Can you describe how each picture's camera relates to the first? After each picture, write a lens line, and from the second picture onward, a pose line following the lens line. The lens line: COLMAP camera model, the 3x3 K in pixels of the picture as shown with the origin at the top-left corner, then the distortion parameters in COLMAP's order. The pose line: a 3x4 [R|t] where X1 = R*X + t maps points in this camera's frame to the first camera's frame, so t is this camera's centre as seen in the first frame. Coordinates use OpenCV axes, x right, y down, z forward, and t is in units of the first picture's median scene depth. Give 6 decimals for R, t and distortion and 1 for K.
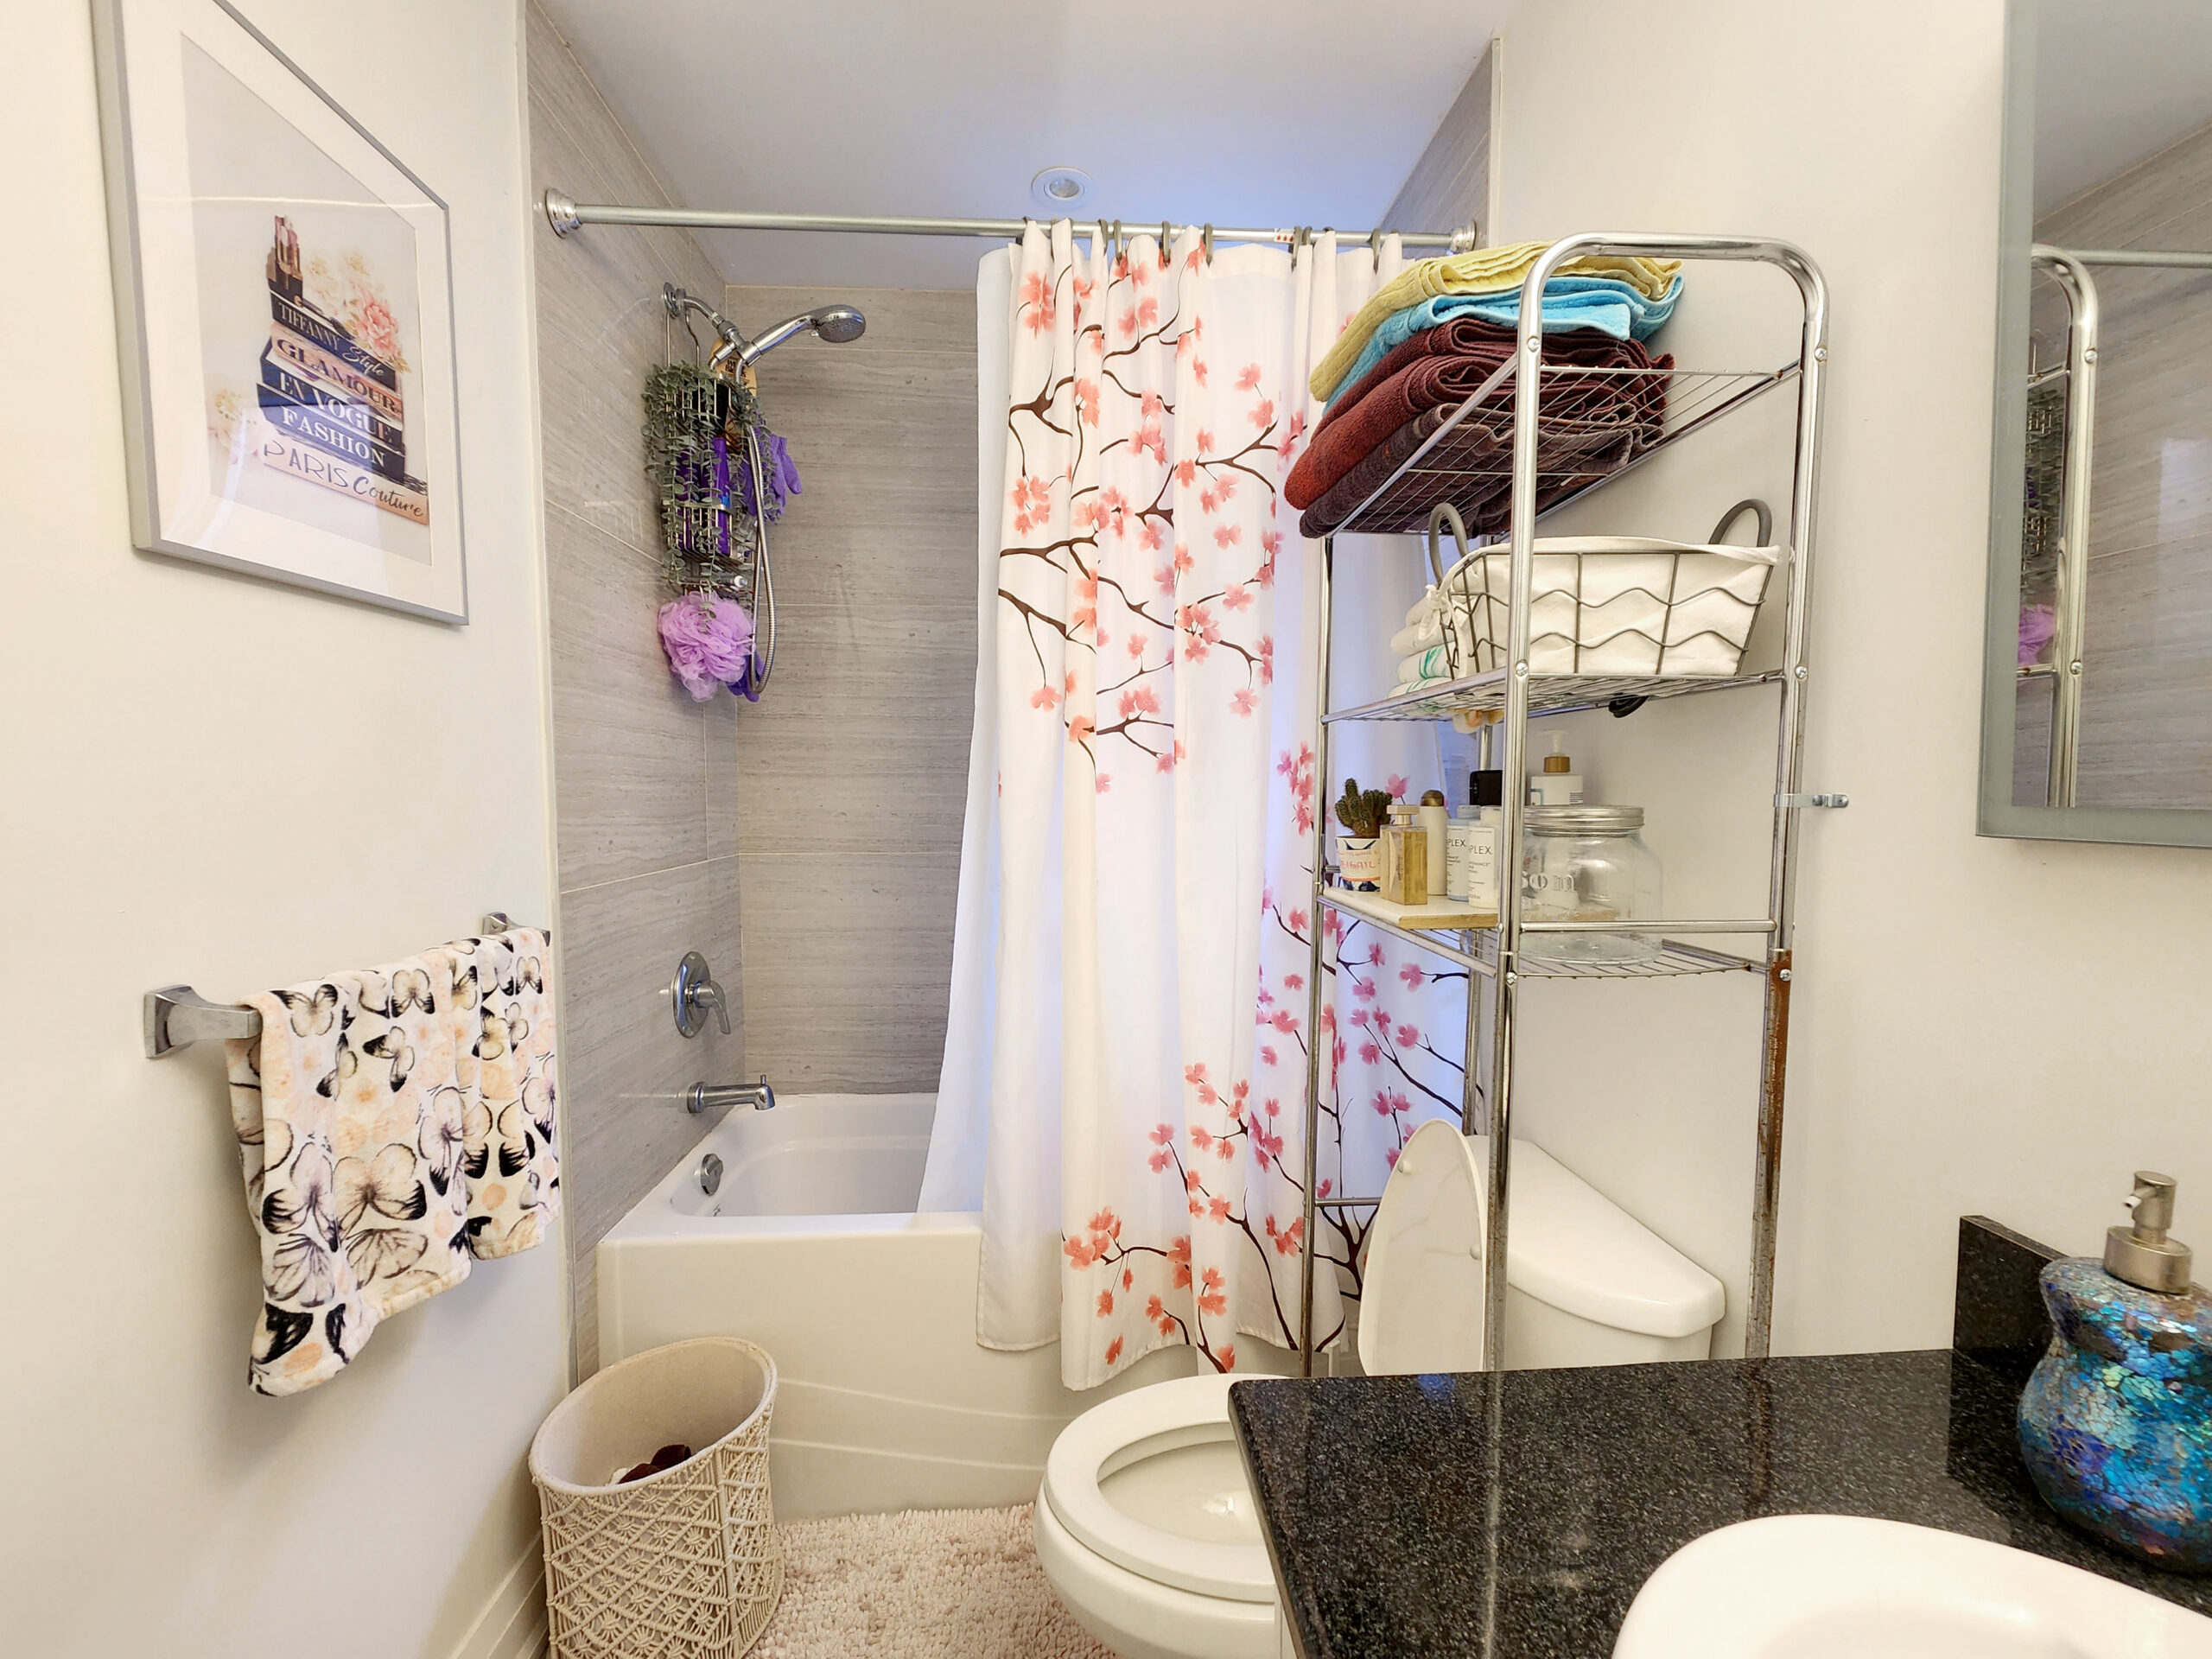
lens RADIAL K [[905.0, 0, 1112.0], [0, 905.0, 834.6], [0, 0, 1]] dist [0.007689, -0.001123]
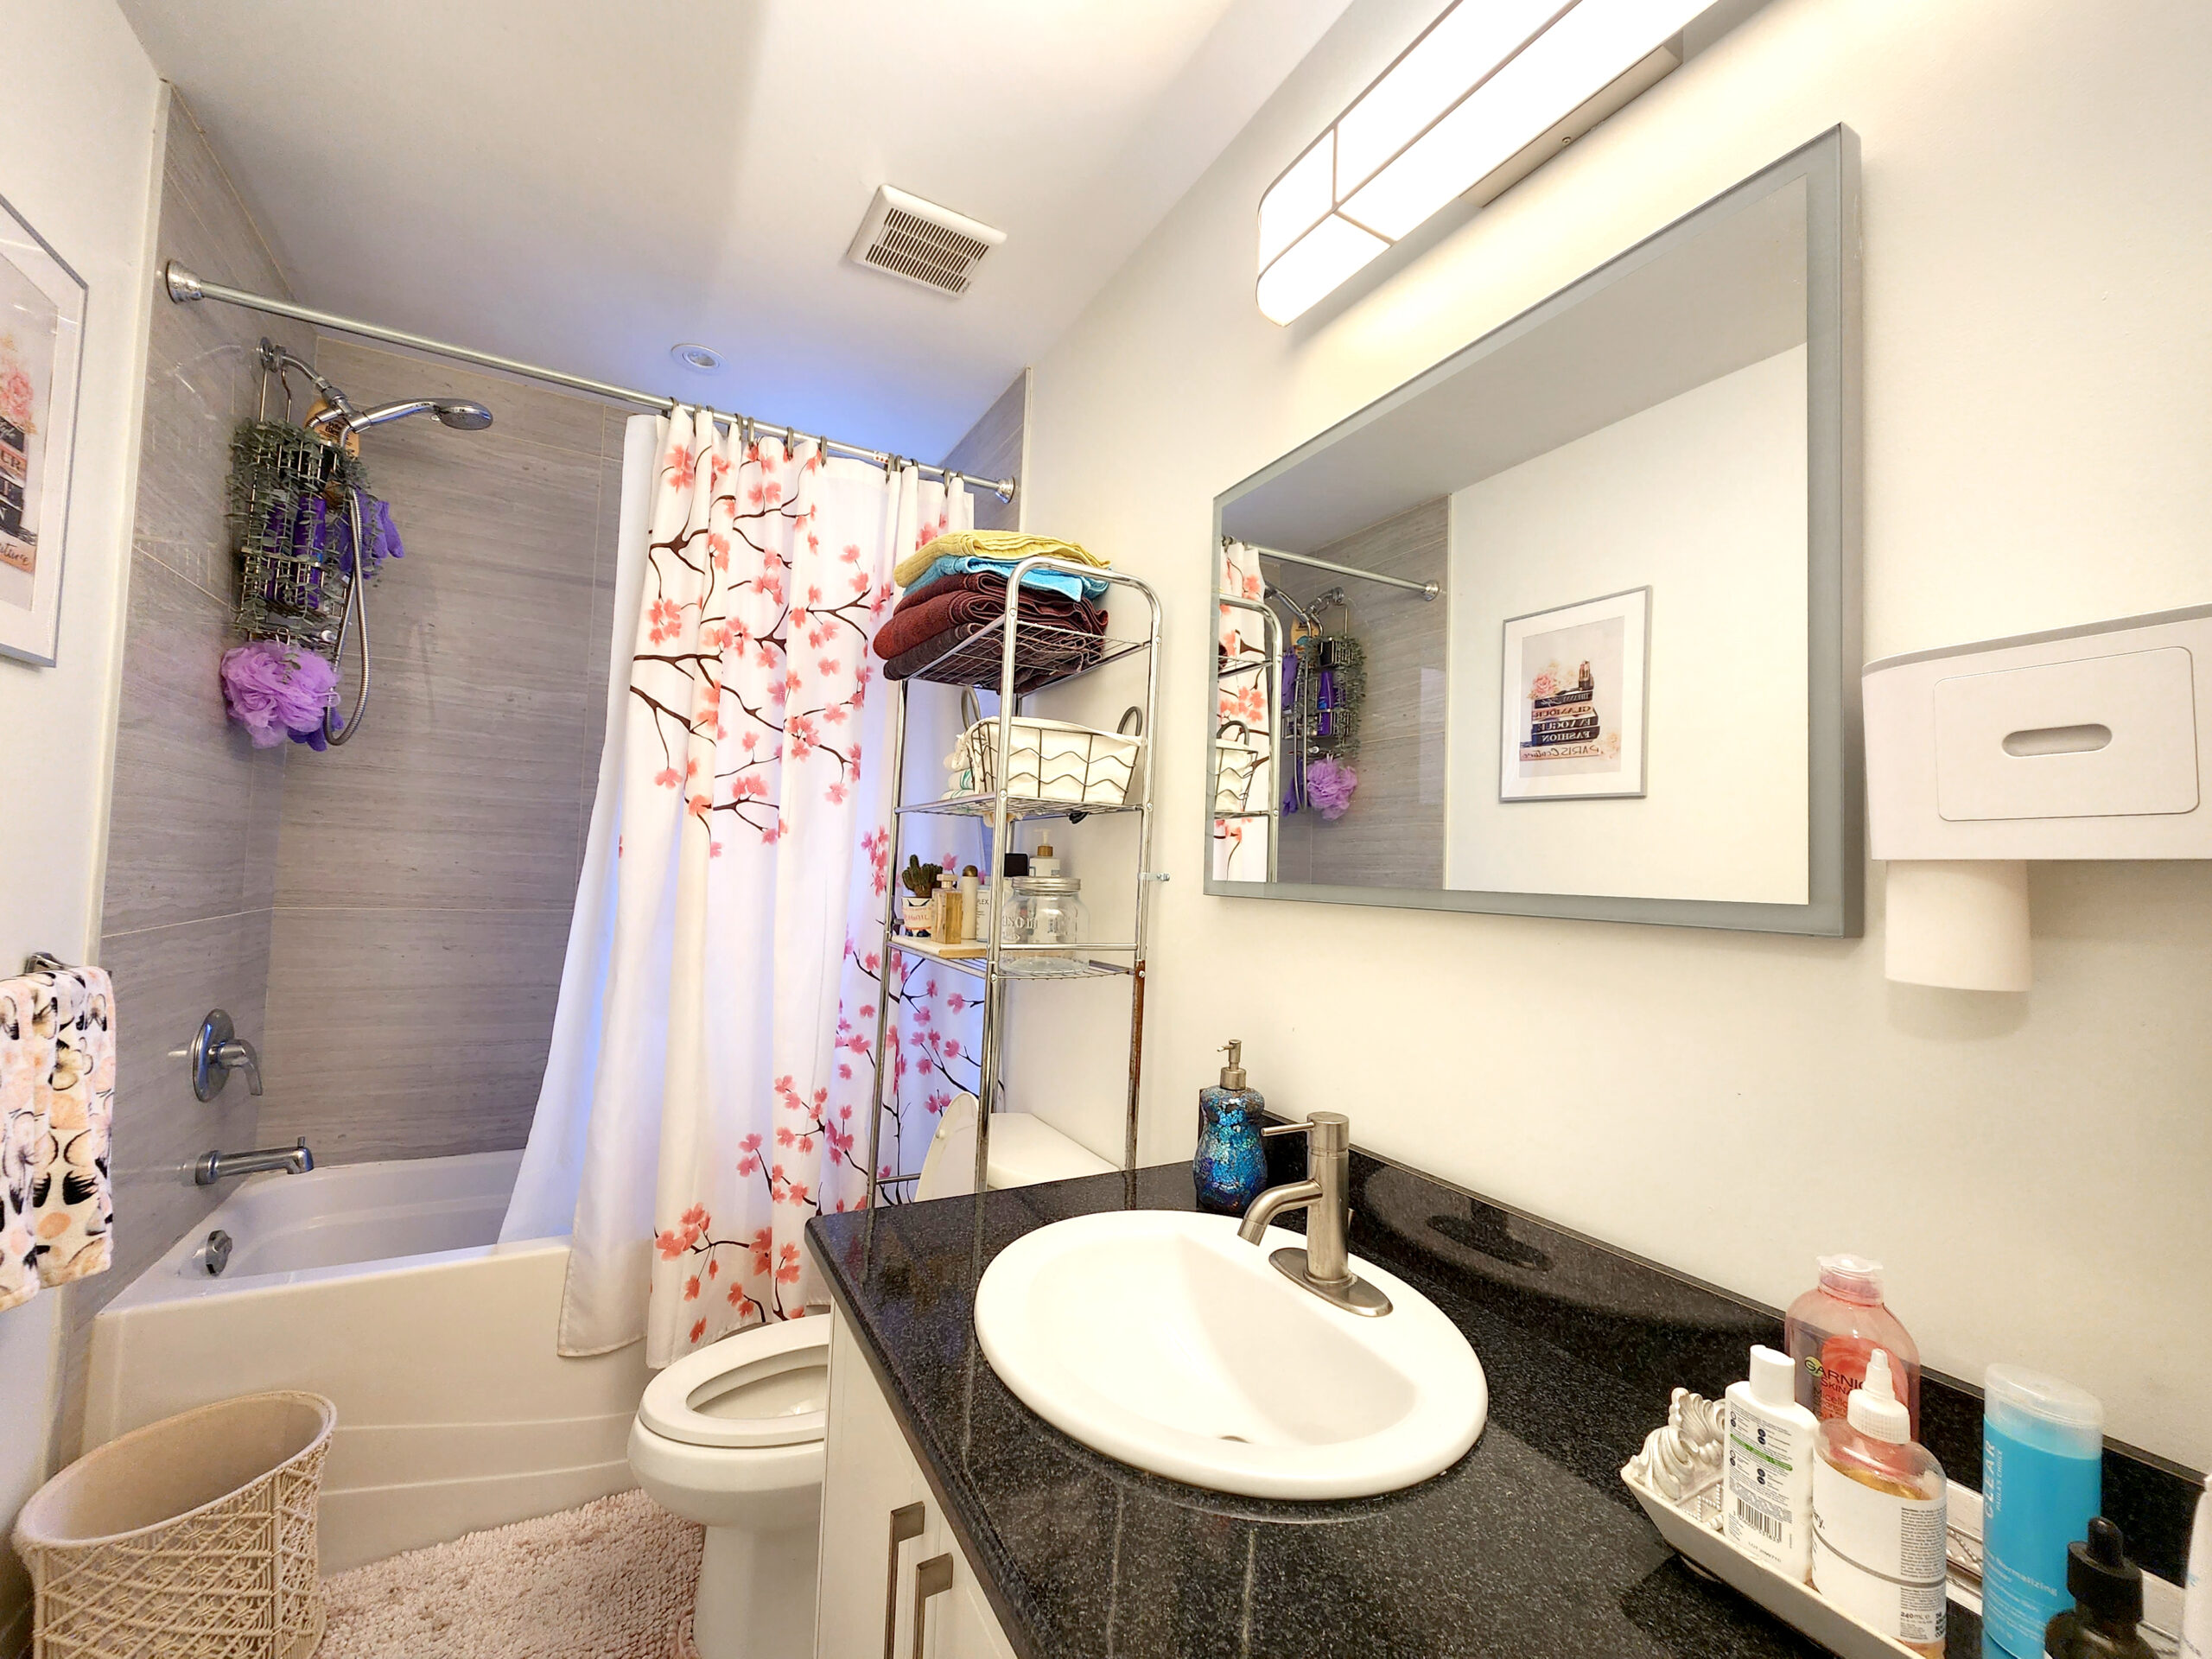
lens RADIAL K [[905.0, 0, 1112.0], [0, 905.0, 834.6], [0, 0, 1]] dist [0.007689, -0.001123]
pose [[0.903792, 0.053305, 0.424640, -0.047429], [-0.016656, 0.995842, -0.089558, 0.024273], [-0.427648, 0.073870, 0.900922, -0.346687]]
